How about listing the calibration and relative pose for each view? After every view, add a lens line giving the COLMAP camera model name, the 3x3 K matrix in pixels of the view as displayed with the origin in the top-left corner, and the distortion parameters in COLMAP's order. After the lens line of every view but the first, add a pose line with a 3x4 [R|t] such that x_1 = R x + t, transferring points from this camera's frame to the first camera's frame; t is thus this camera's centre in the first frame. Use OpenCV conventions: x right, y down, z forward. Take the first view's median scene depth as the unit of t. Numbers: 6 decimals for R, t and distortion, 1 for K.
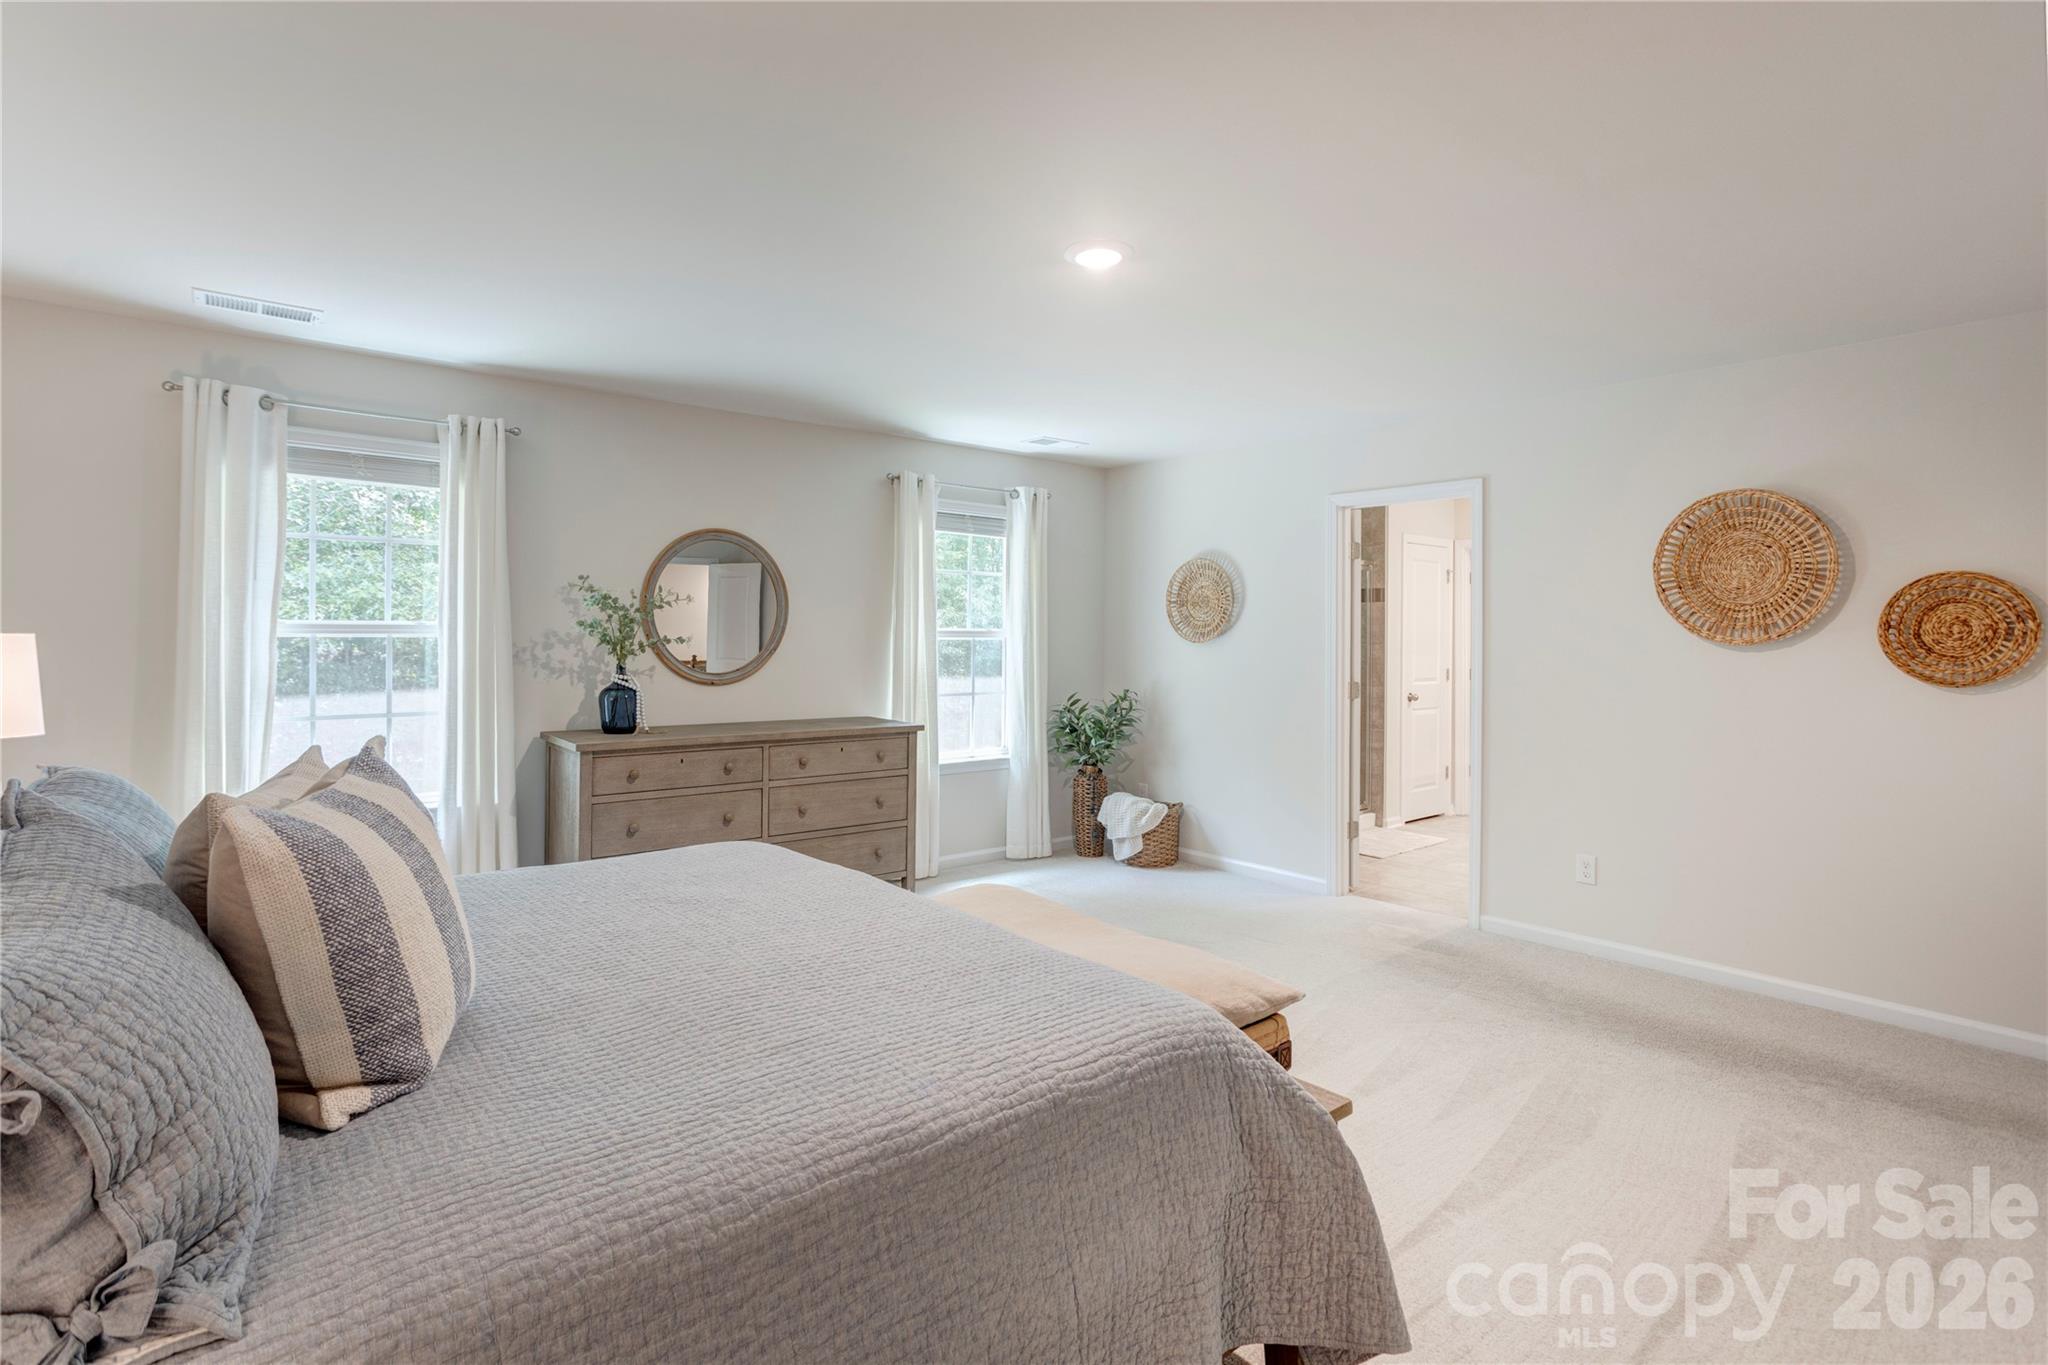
lens RADIAL K [[1157.4, 0, 1025.4], [0, 1157.4, 640.5], [0, 0, 1]] dist [0.000895, 0.063325]
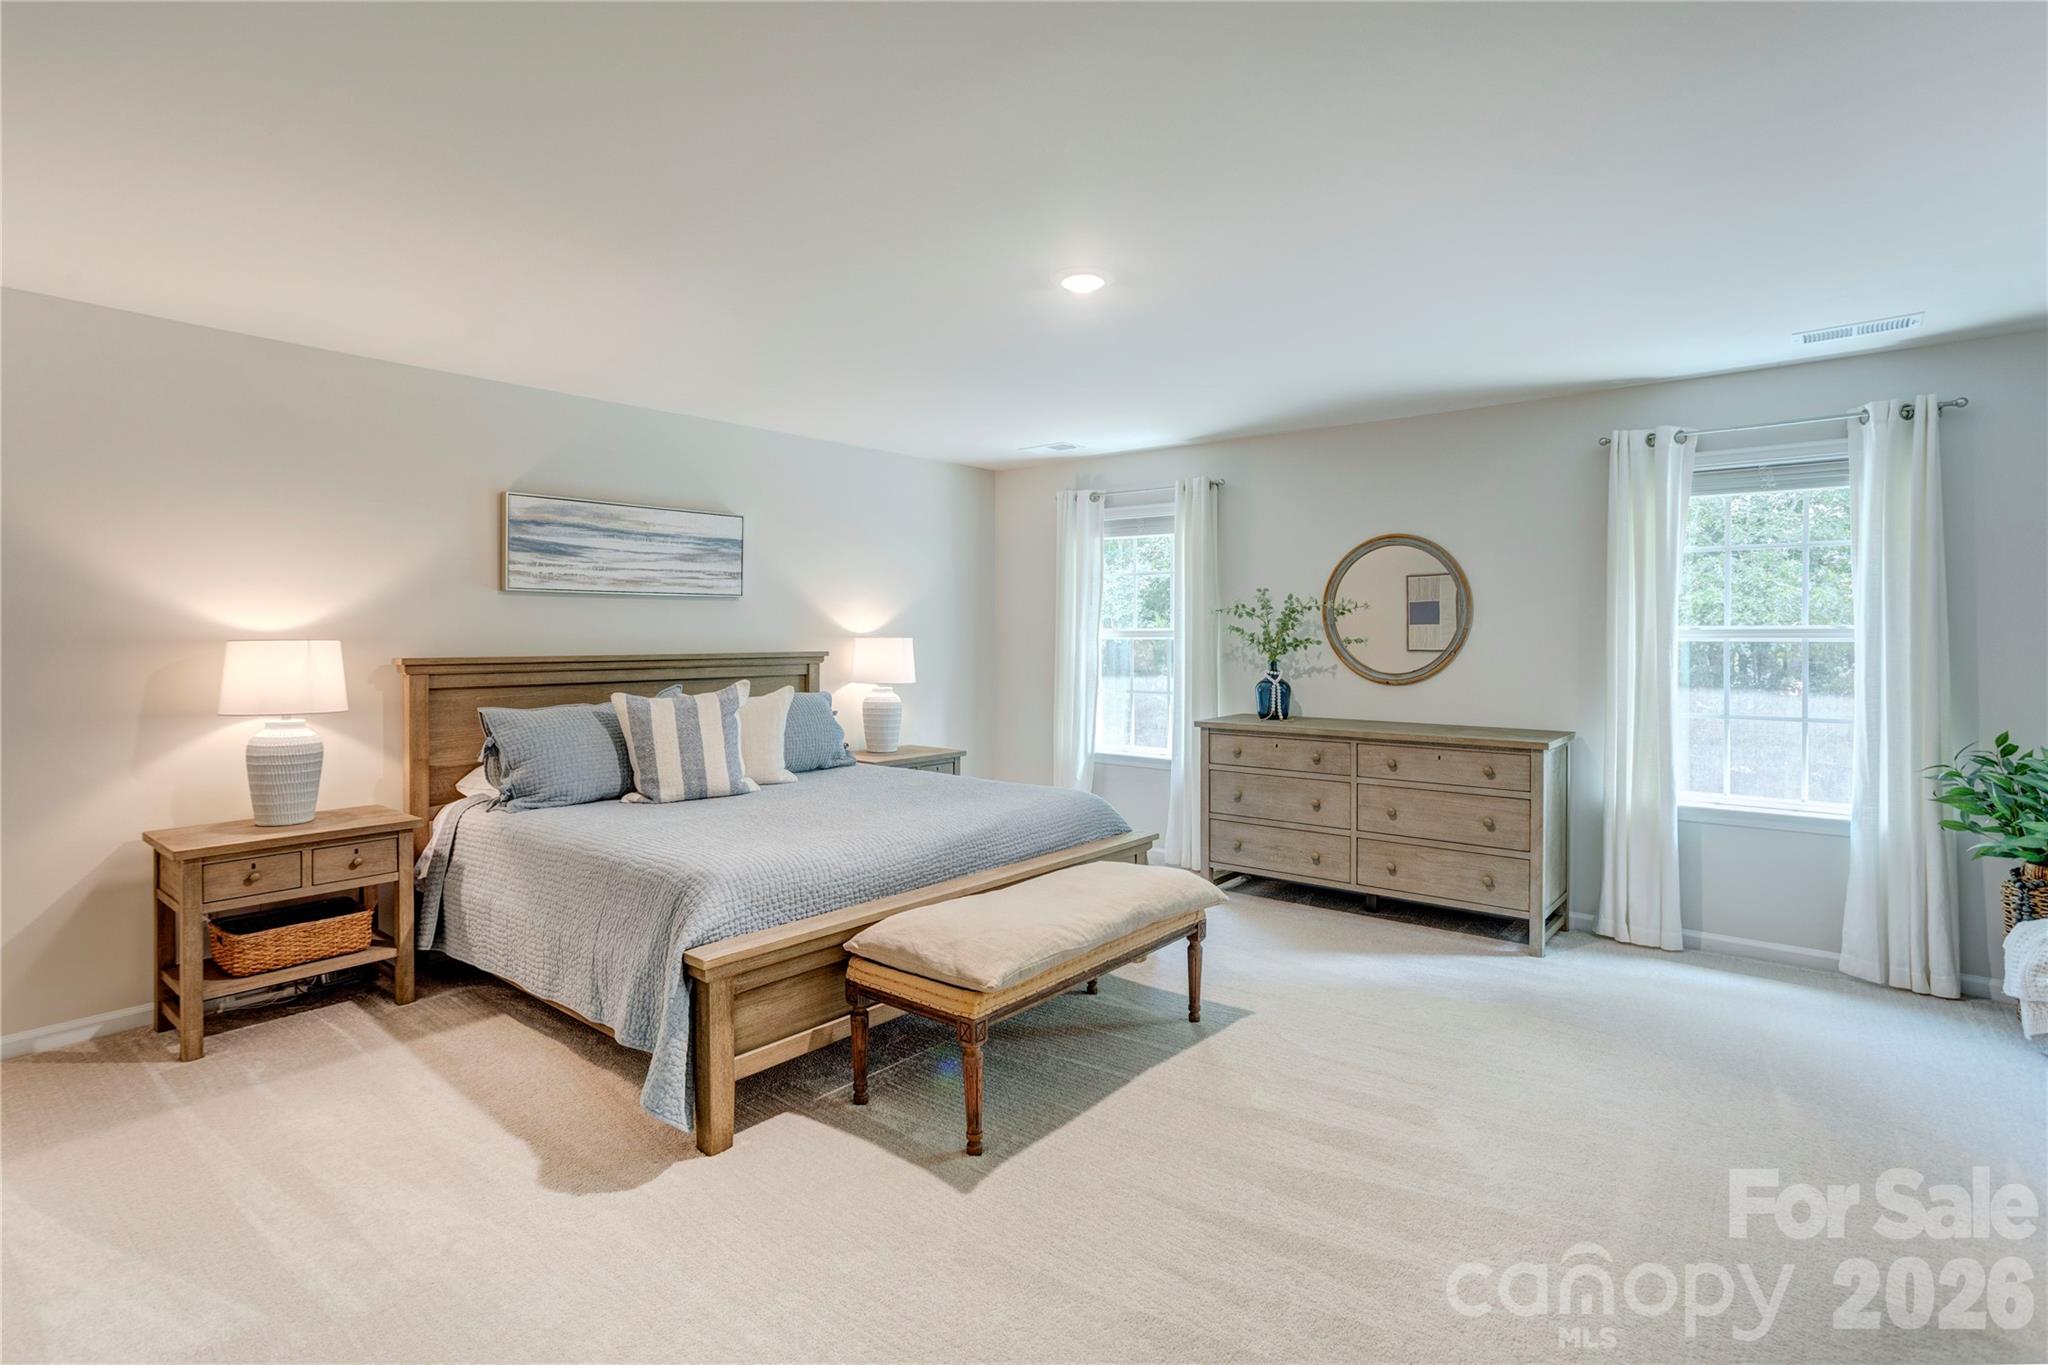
lens RADIAL K [[1055.3, 0, 1021.9], [0, 1055.3, 657.3], [0, 0, 1]] dist [-0.061614, 0.043596]
pose [[0.105339, 0.014063, -0.994337, 0.650574], [-0.004341, 0.999897, 0.013682, 0.003030], [0.994427, 0.002875, 0.105389, 0.583835]]
